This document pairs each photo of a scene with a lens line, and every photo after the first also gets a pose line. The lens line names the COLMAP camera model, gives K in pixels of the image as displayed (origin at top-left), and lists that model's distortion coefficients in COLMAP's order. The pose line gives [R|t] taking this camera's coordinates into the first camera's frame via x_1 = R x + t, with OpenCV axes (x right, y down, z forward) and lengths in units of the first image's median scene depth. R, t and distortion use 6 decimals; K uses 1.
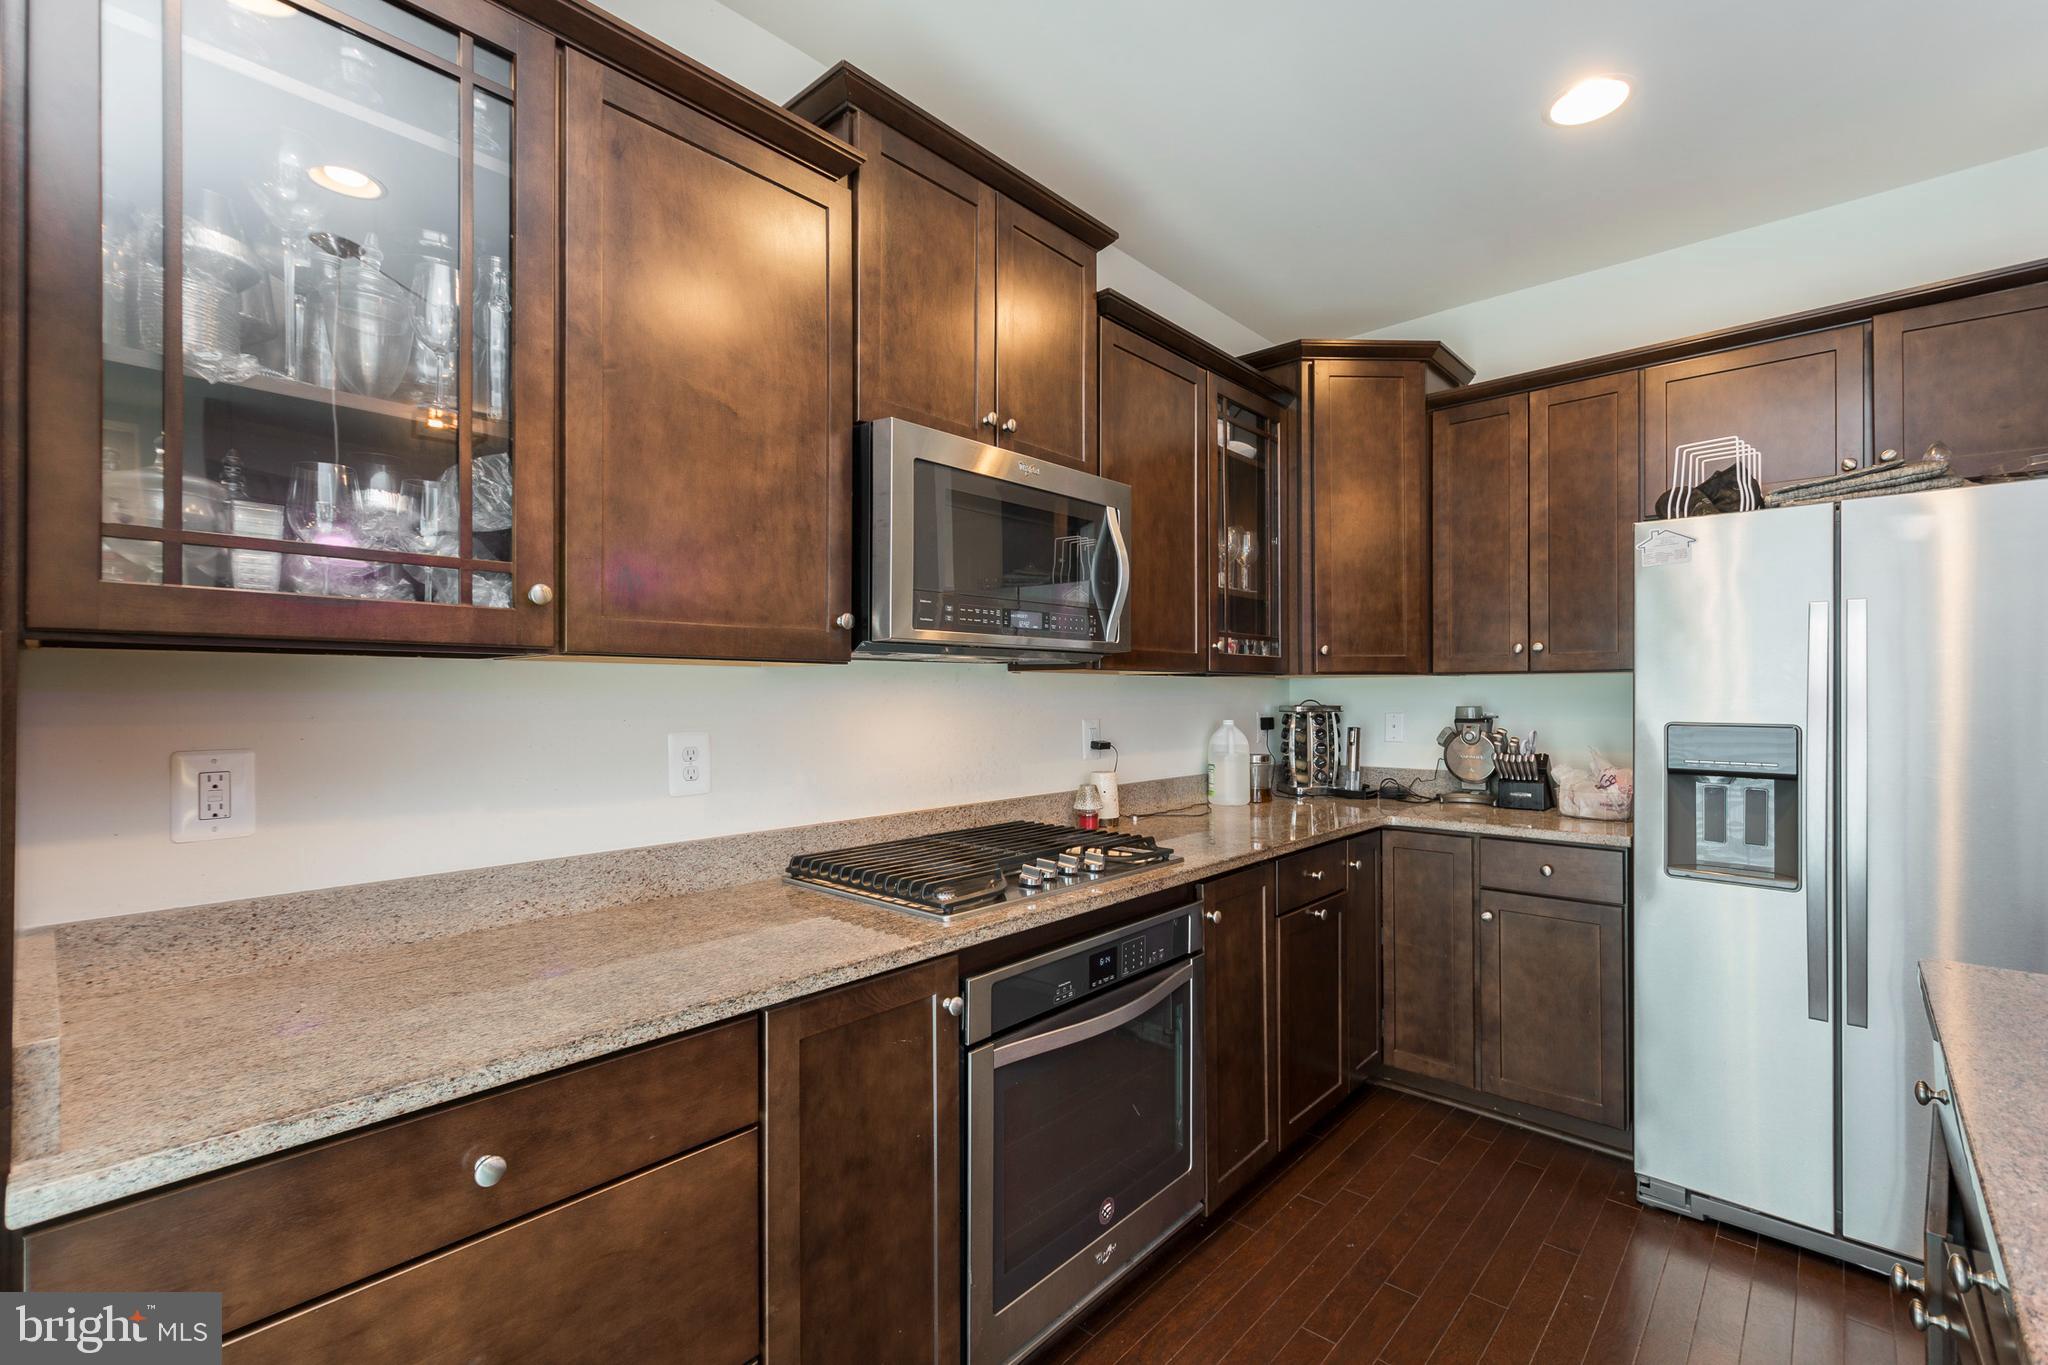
lens RADIAL K [[897.2, 0, 1020.3], [0, 897.2, 693.2], [0, 0, 1]] dist [-0.001248, -0.000027]
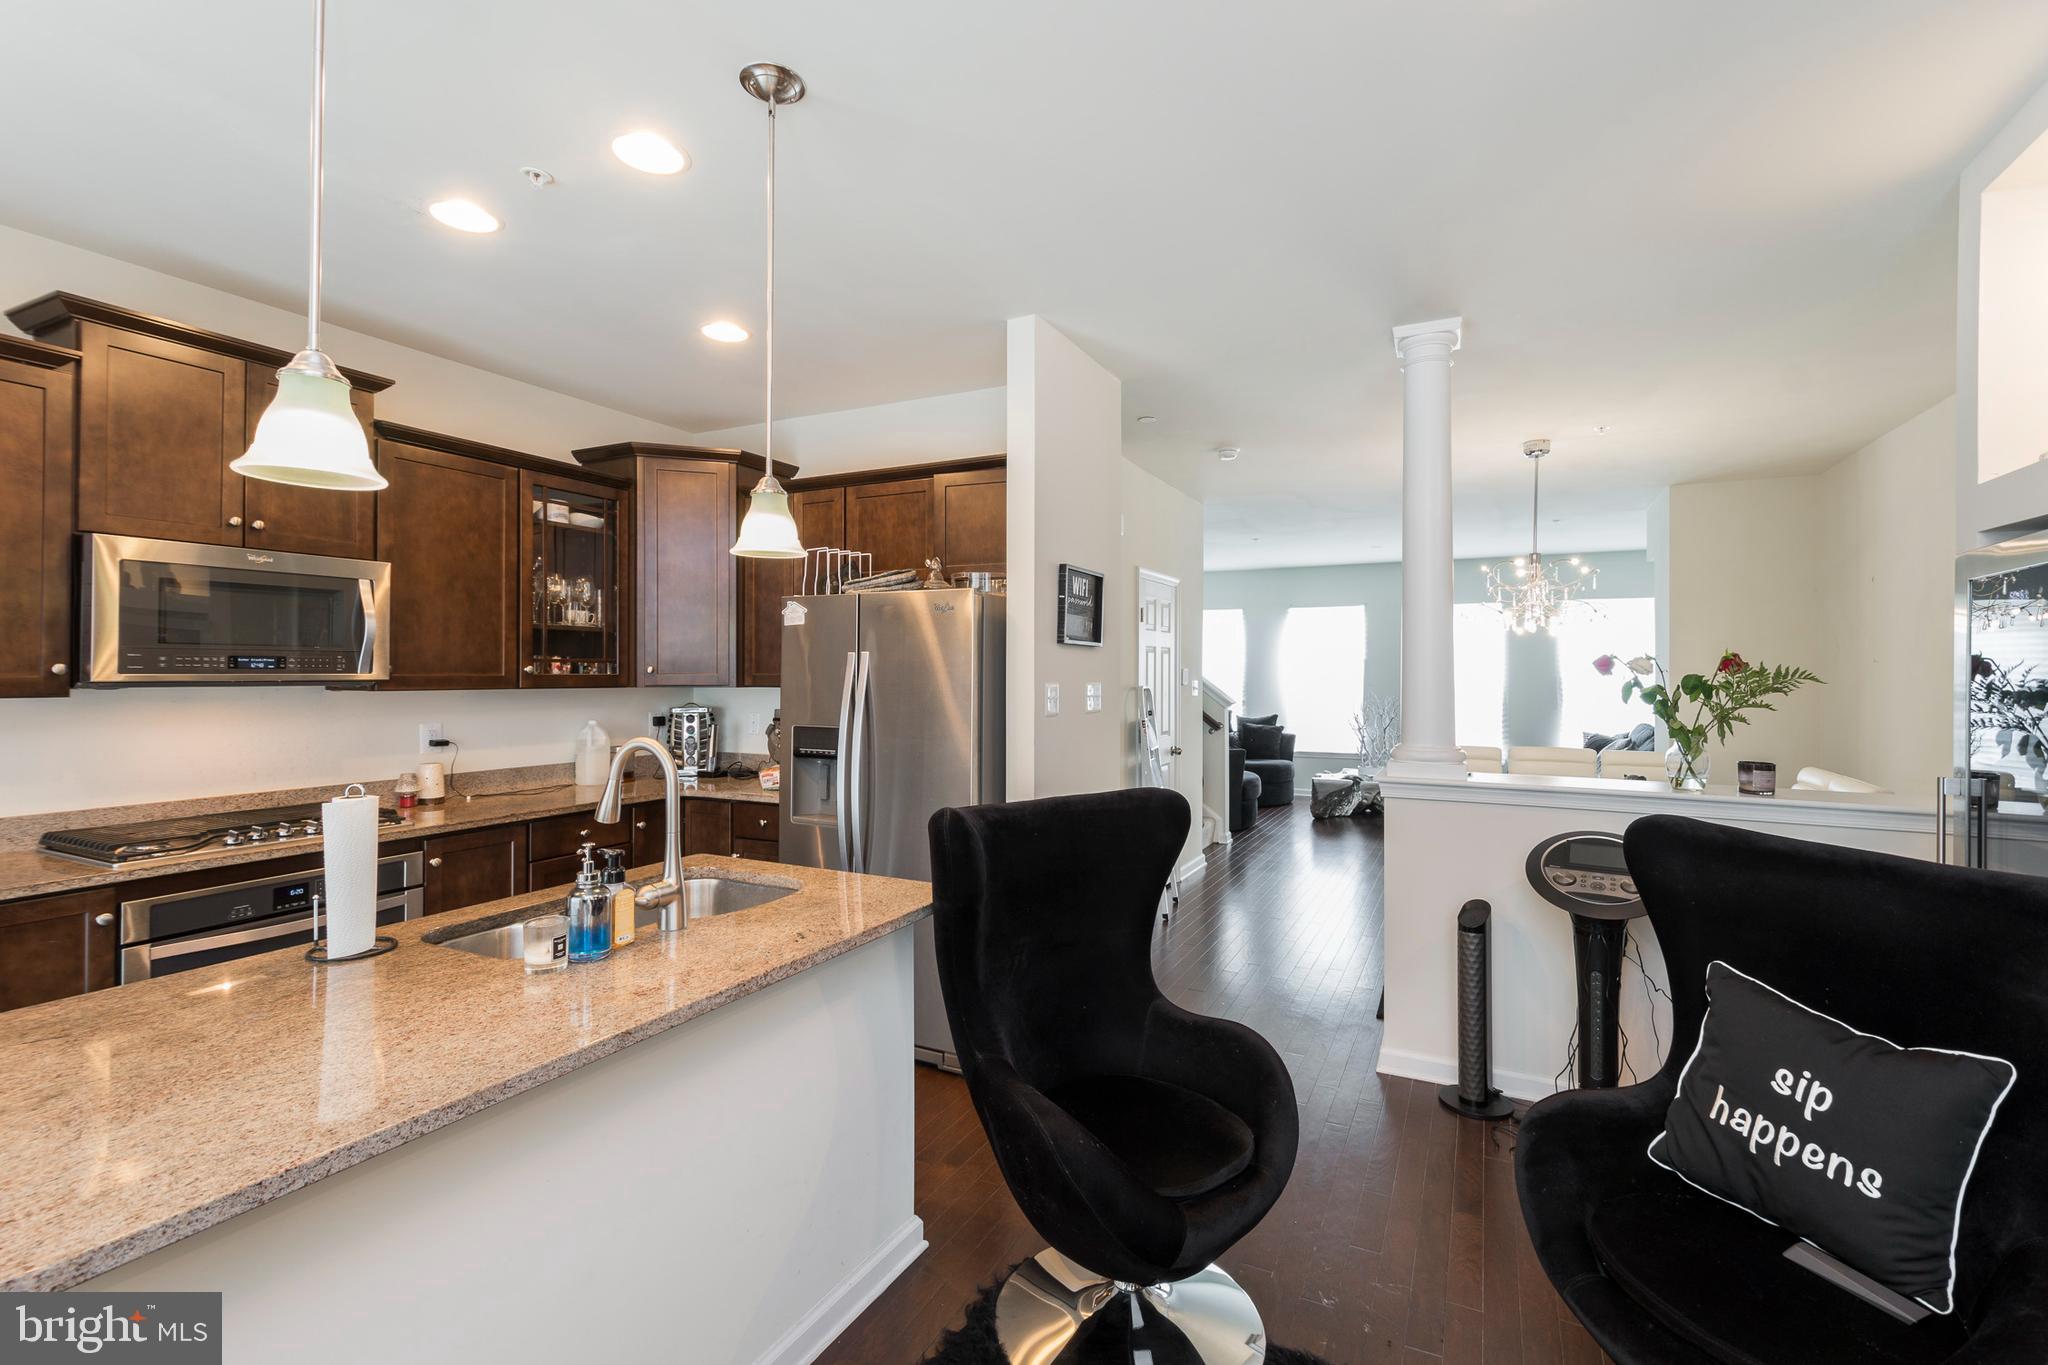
lens RADIAL K [[901.1, 0, 1028.5], [0, 901.1, 670.3], [0, 0, 1]] dist [0.000648, 0.000179]
pose [[0.961074, 0.003817, 0.276266, 0.770182], [-0.002612, 0.999985, -0.004729, -0.062907], [-0.276280, 0.003823, 0.961070, -0.715927]]
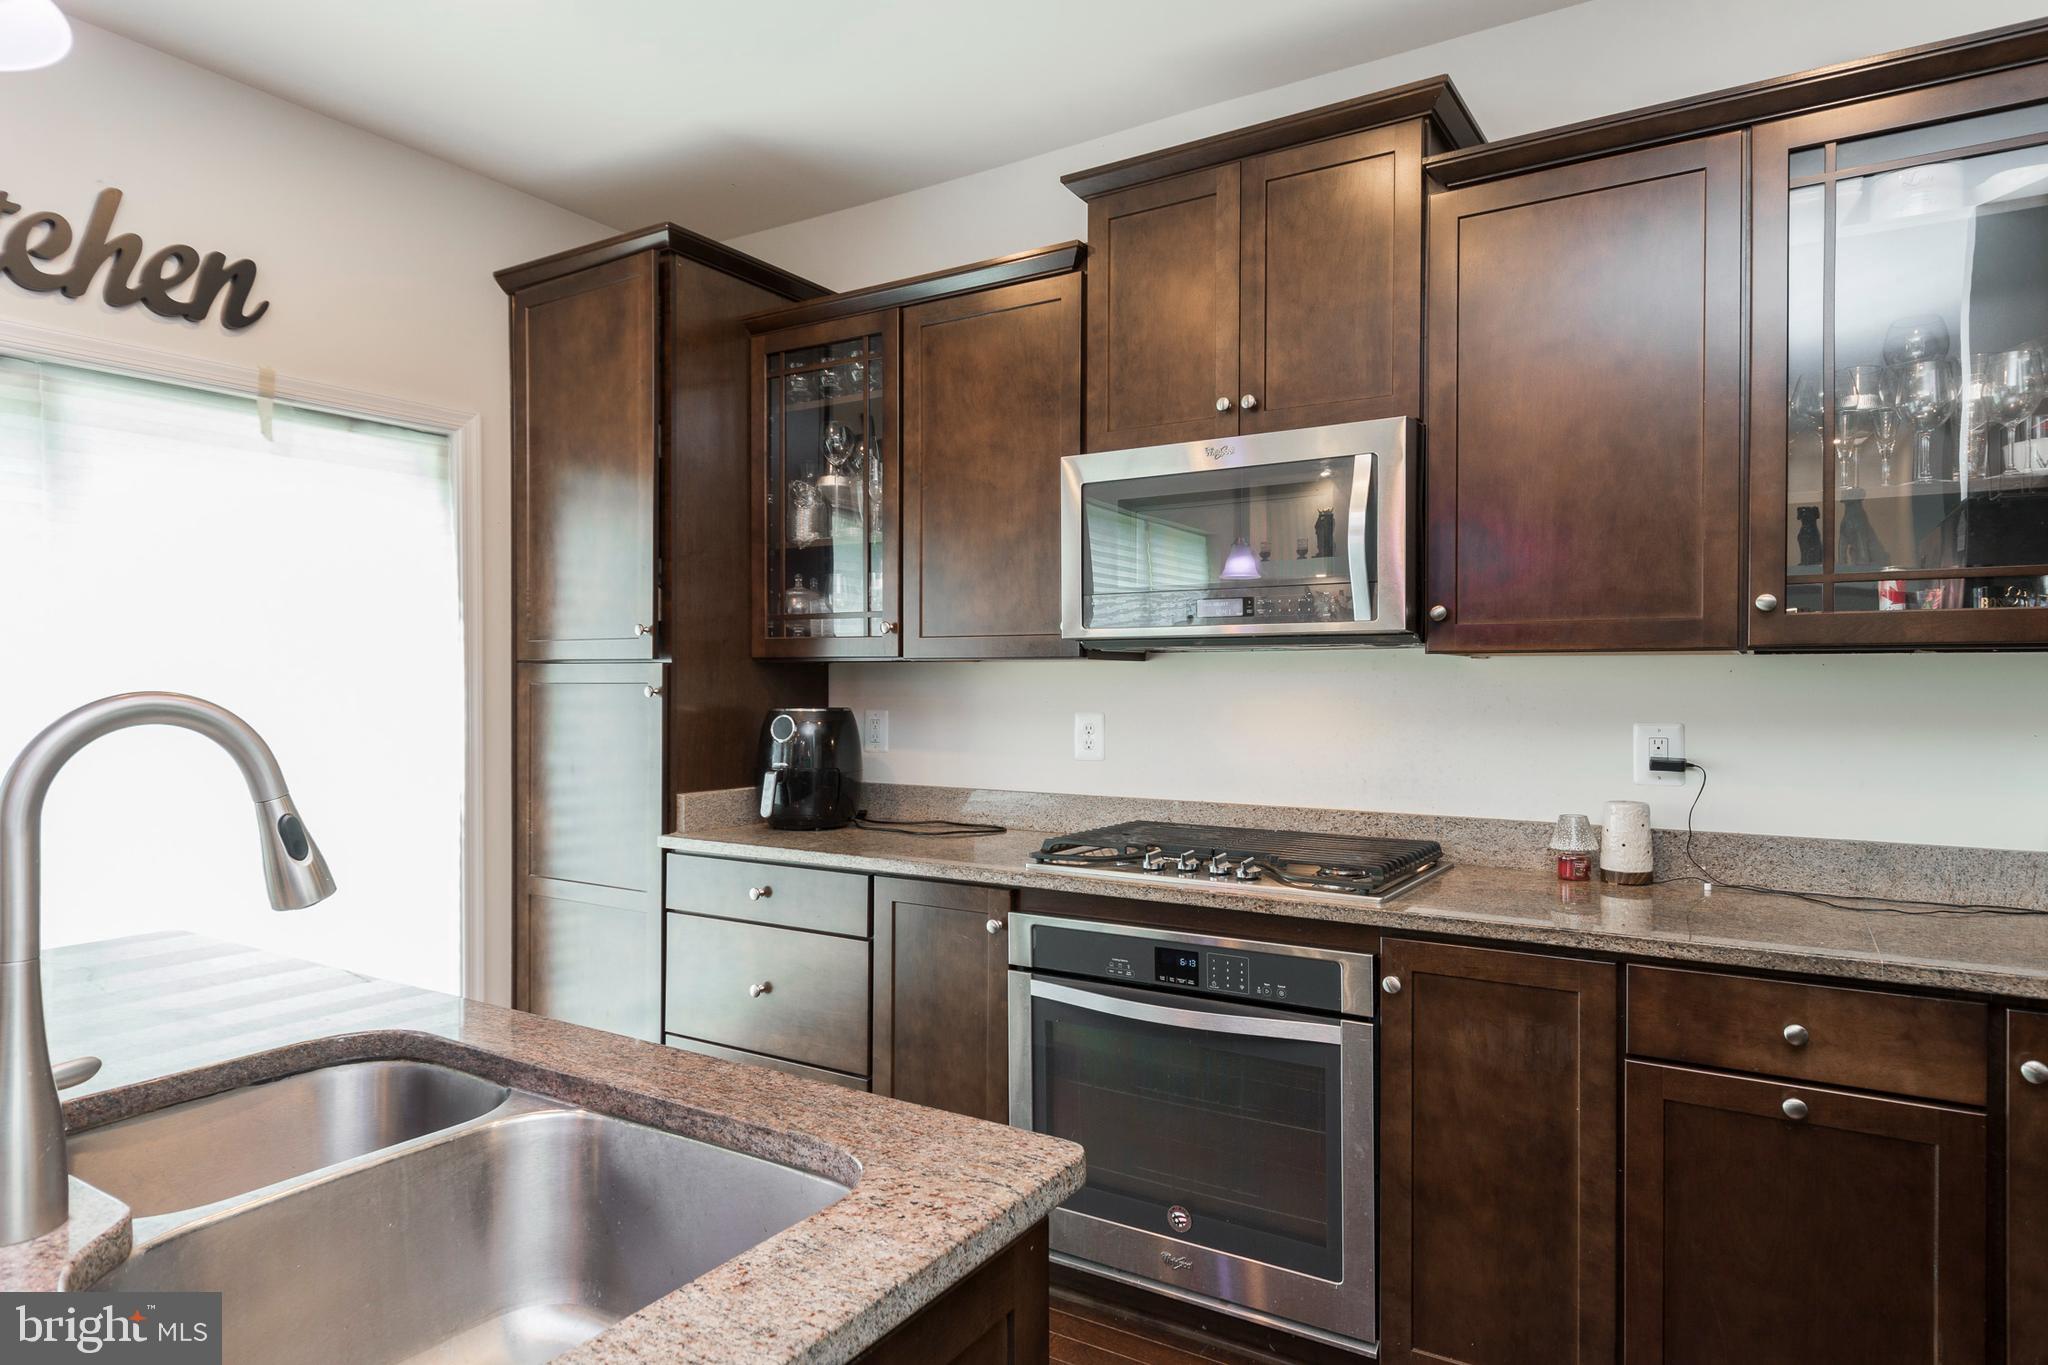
lens RADIAL K [[1189.6, 0, 1024.0], [0, 1189.6, 682.5], [0, 0, 1]] dist [0.004221, 0.000686]
pose [[0.175438, 0.004990, -0.984478, 1.181094], [0.000035, 0.999987, 0.005075, -0.007867], [0.984491, -0.000925, 0.175435, 0.540950]]
